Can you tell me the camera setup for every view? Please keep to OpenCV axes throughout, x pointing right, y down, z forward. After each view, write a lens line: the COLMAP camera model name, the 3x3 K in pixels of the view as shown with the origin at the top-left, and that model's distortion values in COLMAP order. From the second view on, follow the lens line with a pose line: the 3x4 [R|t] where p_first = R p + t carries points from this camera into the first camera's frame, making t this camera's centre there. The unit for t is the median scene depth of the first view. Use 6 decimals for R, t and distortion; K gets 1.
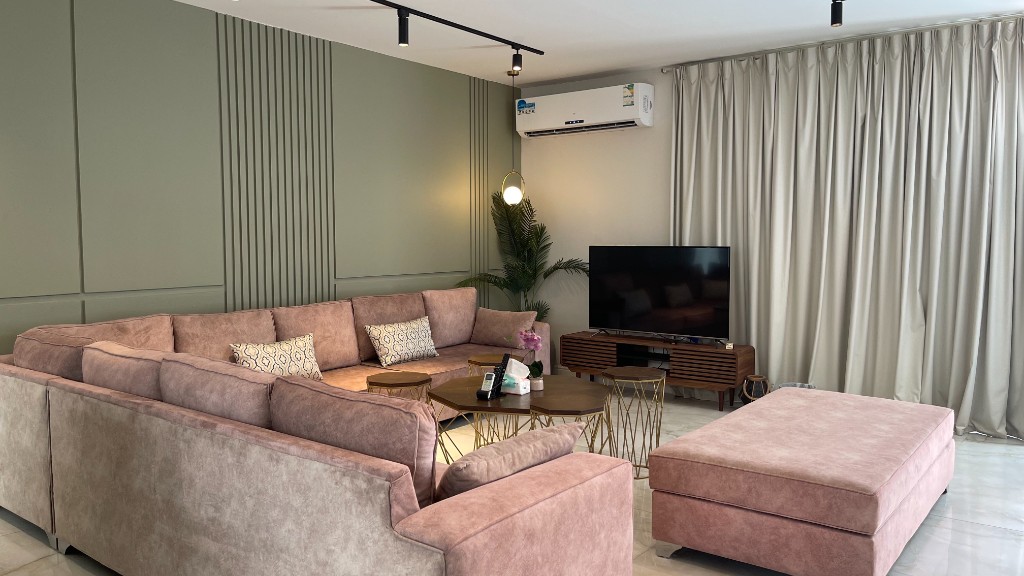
lens RADIAL K [[773.1, 0, 512.9], [0, 773.1, 292.3], [0, 0, 1]] dist [0.068401, -0.090918]
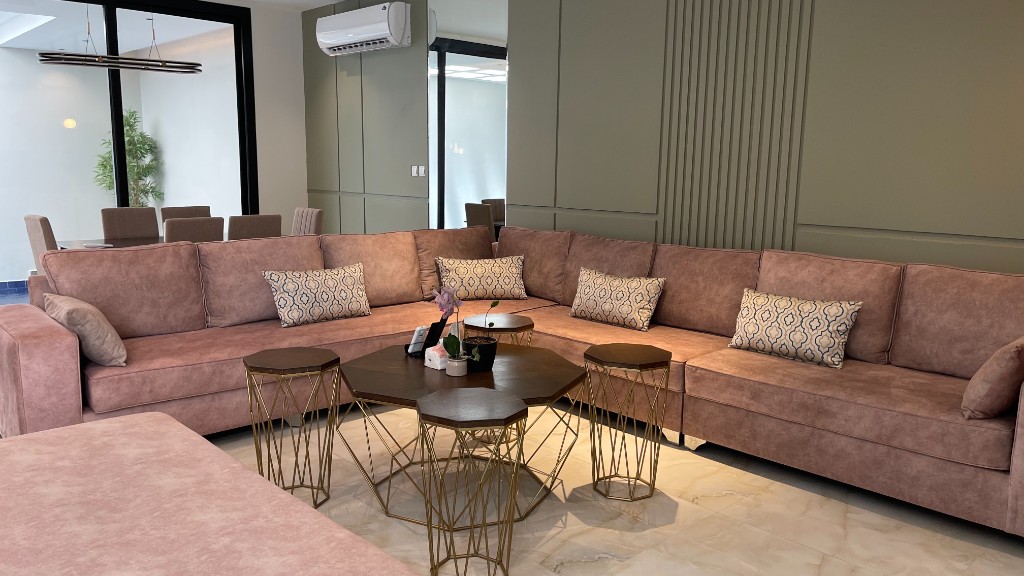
lens RADIAL K [[773.1, 0, 512.9], [0, 773.1, 292.3], [0, 0, 1]] dist [0.068401, -0.090918]
pose [[-0.162320, 0.162357, -0.973290, 0.537233], [-0.089425, 0.979891, 0.178372, -0.061811], [0.982678, 0.115990, -0.144537, 0.868806]]
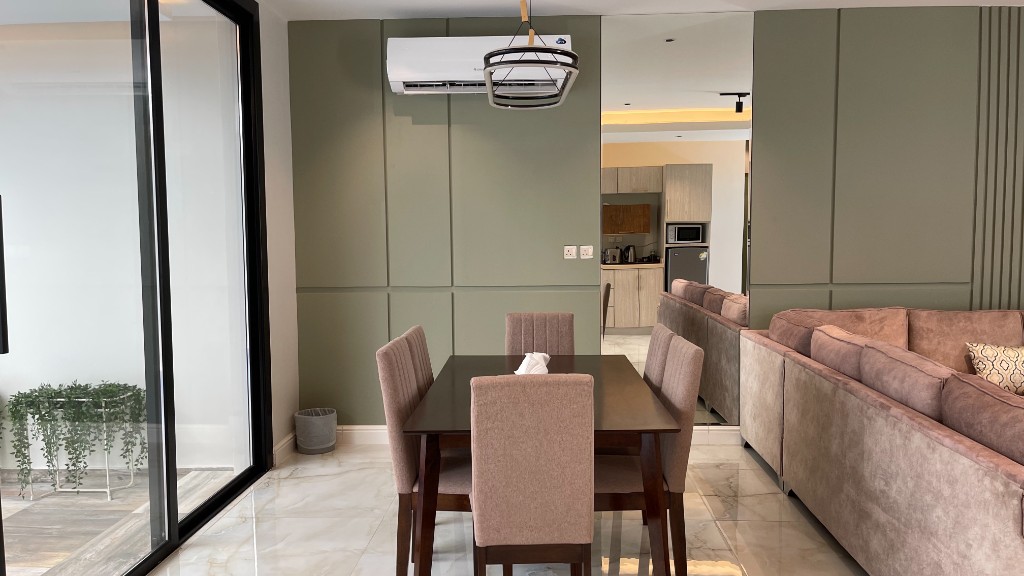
lens RADIAL K [[773.1, 0, 512.9], [0, 773.1, 292.3], [0, 0, 1]] dist [0.068401, -0.090918]
pose [[0.573888, 0.060062, -0.816728, 0.093780], [-0.052734, 0.997947, 0.036334, -0.002416], [0.817234, 0.022218, 0.575877, -0.035777]]
